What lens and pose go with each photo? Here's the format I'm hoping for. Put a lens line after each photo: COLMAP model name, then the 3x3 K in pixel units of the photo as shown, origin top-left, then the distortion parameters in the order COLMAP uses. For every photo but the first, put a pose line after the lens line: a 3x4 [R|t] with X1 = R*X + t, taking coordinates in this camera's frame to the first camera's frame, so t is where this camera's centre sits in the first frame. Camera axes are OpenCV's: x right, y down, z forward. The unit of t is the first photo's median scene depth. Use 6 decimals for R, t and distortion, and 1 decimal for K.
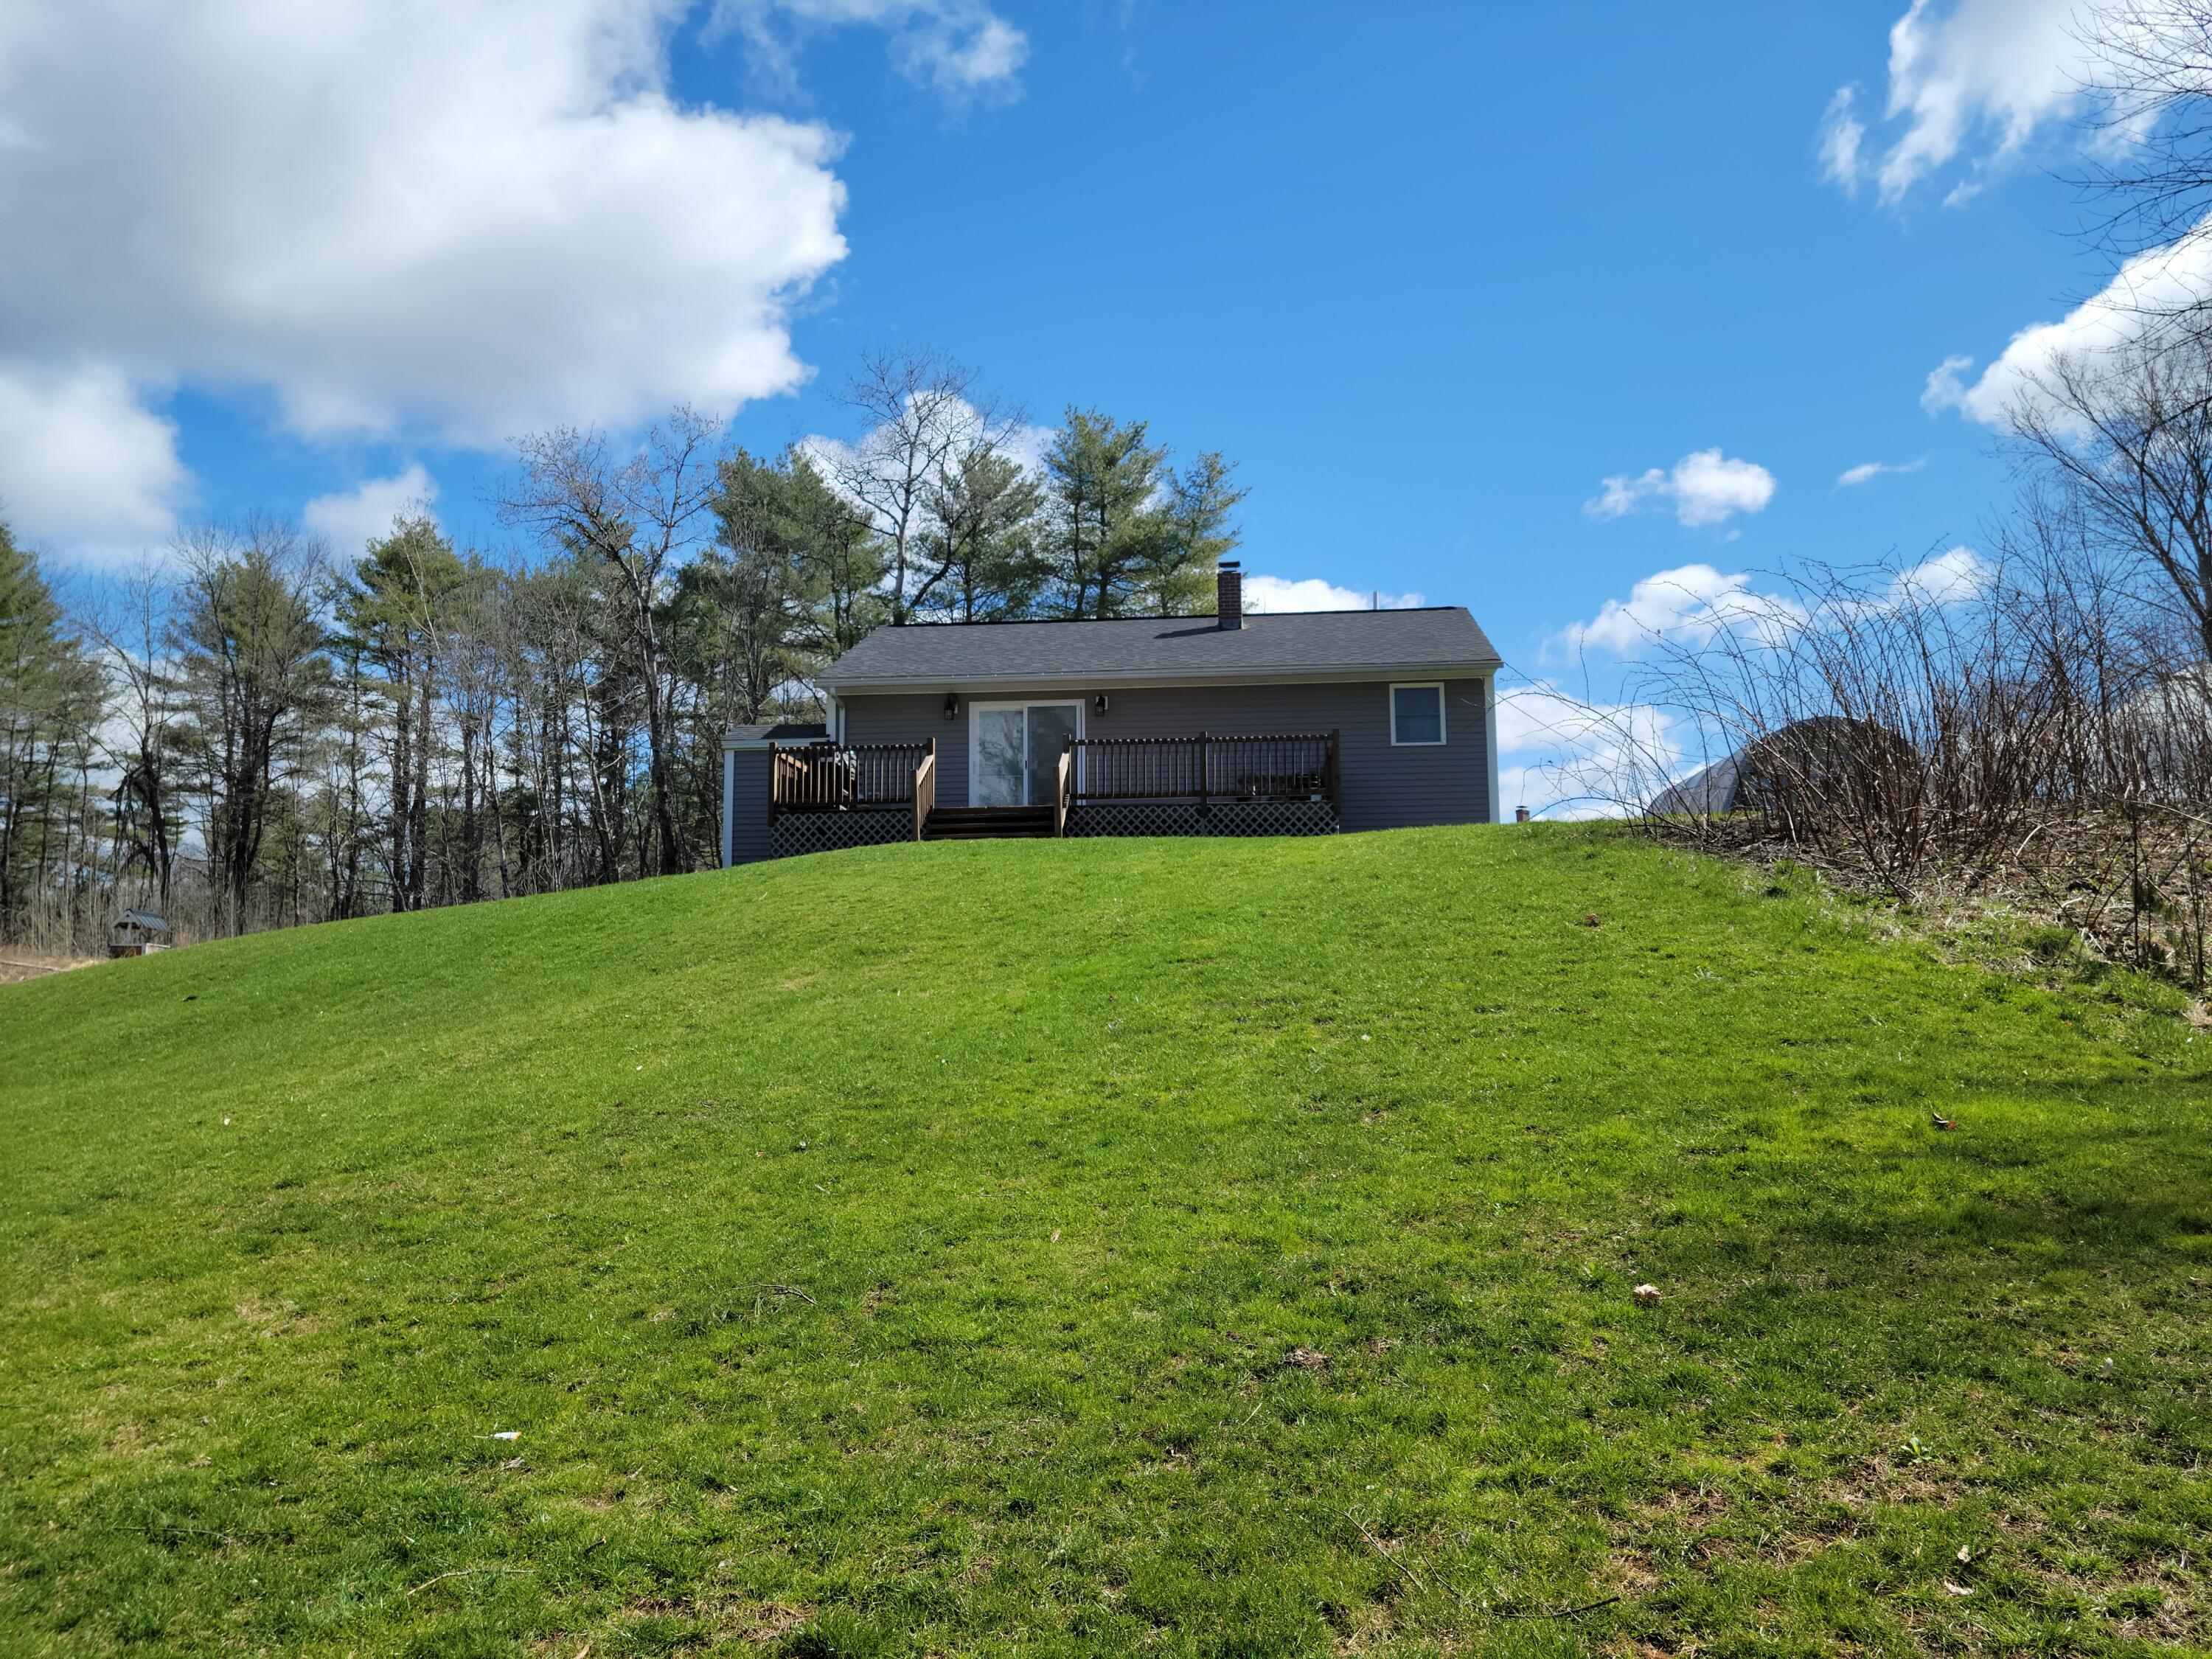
lens RADIAL K [[1779.2, 0, 1109.2], [0, 1779.2, 830.6], [0, 0, 1]] dist [0.077496, 0.004302]
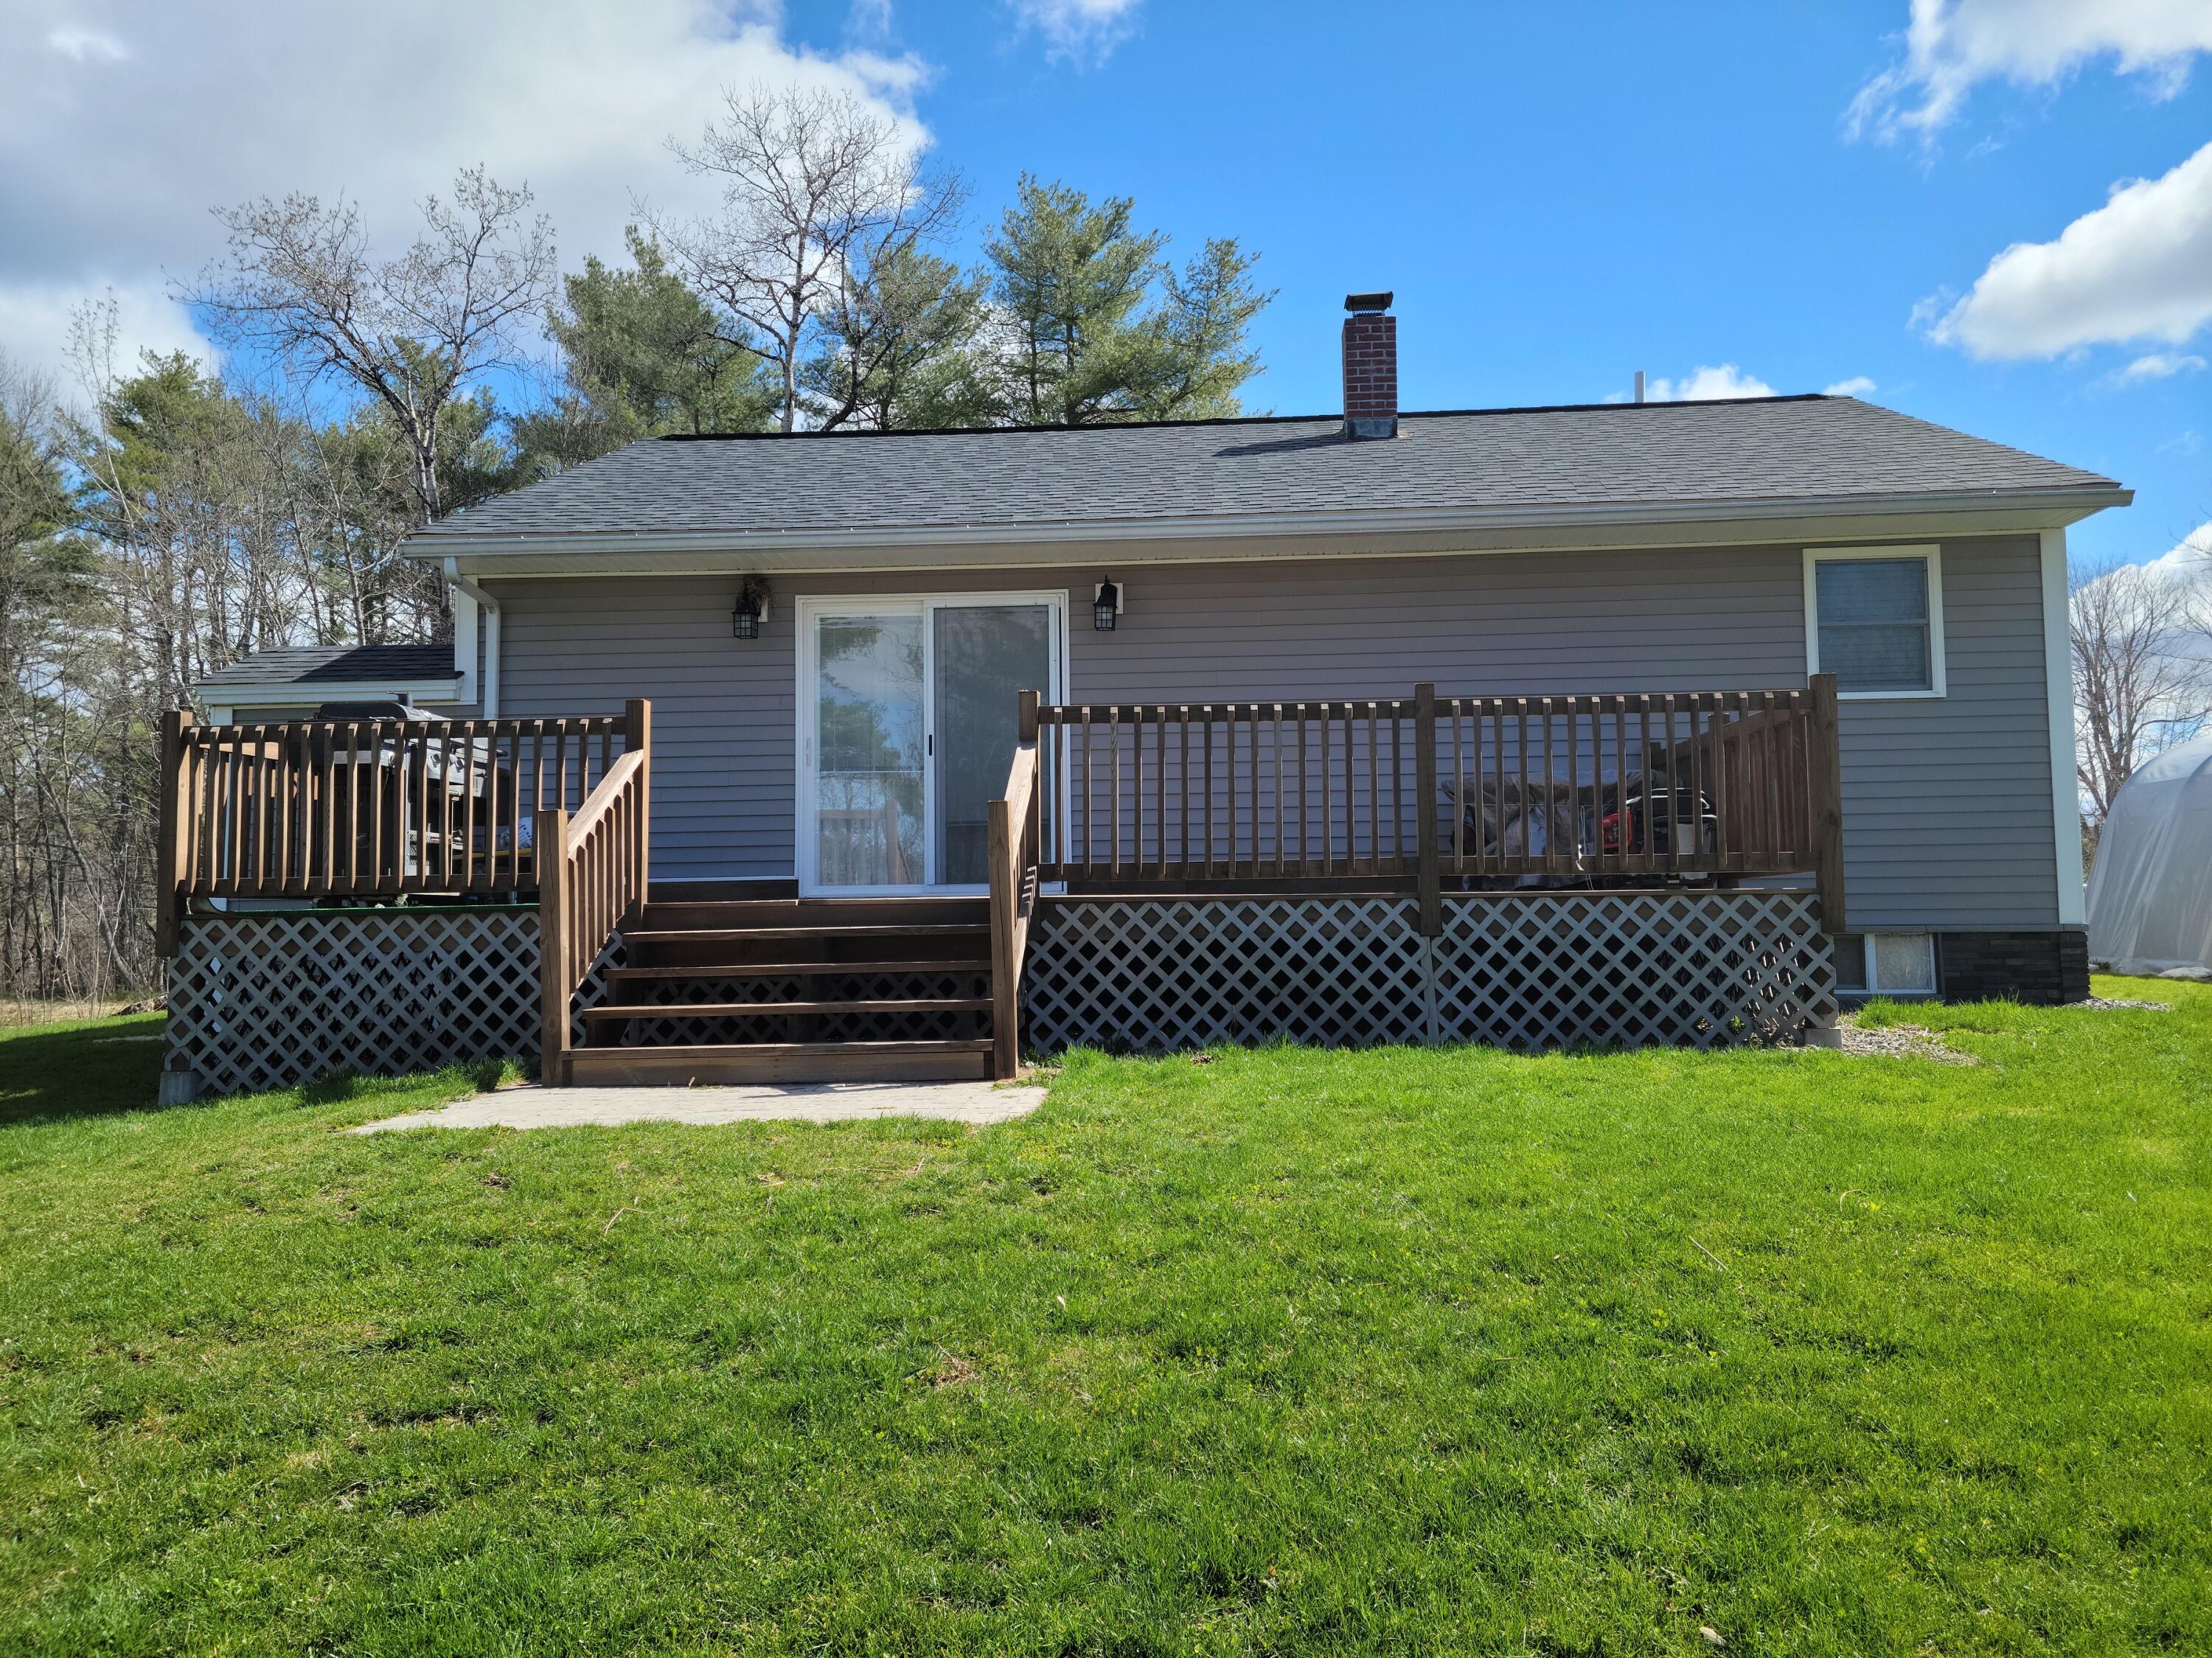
lens RADIAL K [[1779.1, 0, 1099.5], [0, 1779.1, 821.9], [0, 0, 1]] dist [0.077496, 0.004302]
pose [[0.999784, -0.002470, 0.020654, -0.007193], [0.001332, 0.998489, 0.054944, -0.019839], [-0.020758, -0.054905, 0.998276, 0.272230]]
